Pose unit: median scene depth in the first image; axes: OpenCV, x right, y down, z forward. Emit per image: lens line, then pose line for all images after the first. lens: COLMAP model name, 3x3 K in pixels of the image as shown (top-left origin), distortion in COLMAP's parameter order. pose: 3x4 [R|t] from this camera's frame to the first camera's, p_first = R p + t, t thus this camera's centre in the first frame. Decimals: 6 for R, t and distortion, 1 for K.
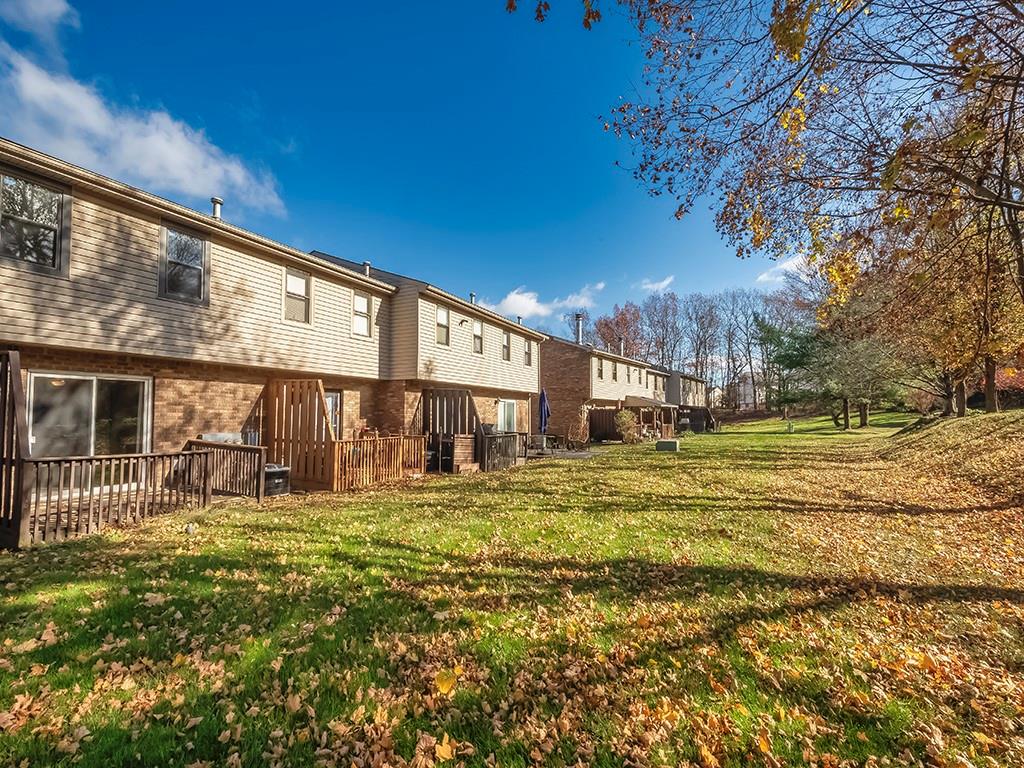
lens RADIAL K [[446.2, 0, 521.1], [0, 446.2, 389.3], [0, 0, 1]] dist [0.002441, -0.000247]
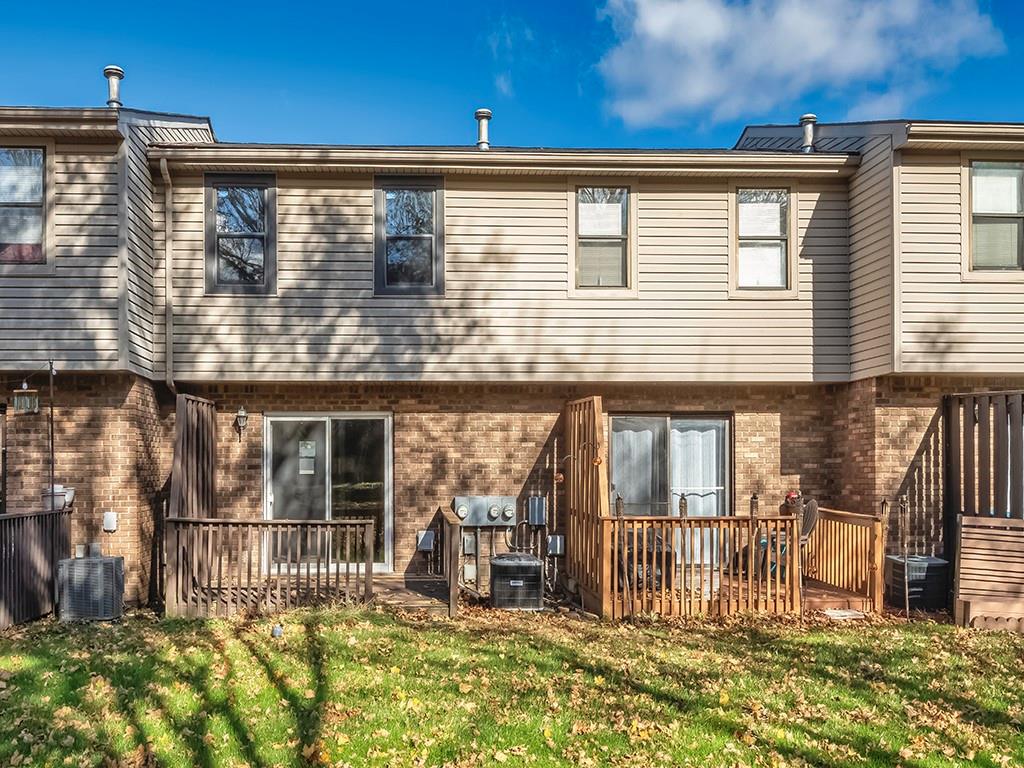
lens RADIAL K [[935.5, 0, 511.3], [0, 935.5, 452.7], [0, 0, 1]] dist [0.012853, -0.001907]
pose [[0.465430, -0.022289, -0.884804, 0.493882], [0.055308, 0.998462, 0.003941, 0.036418], [0.883355, -0.050771, 0.465947, 0.455861]]
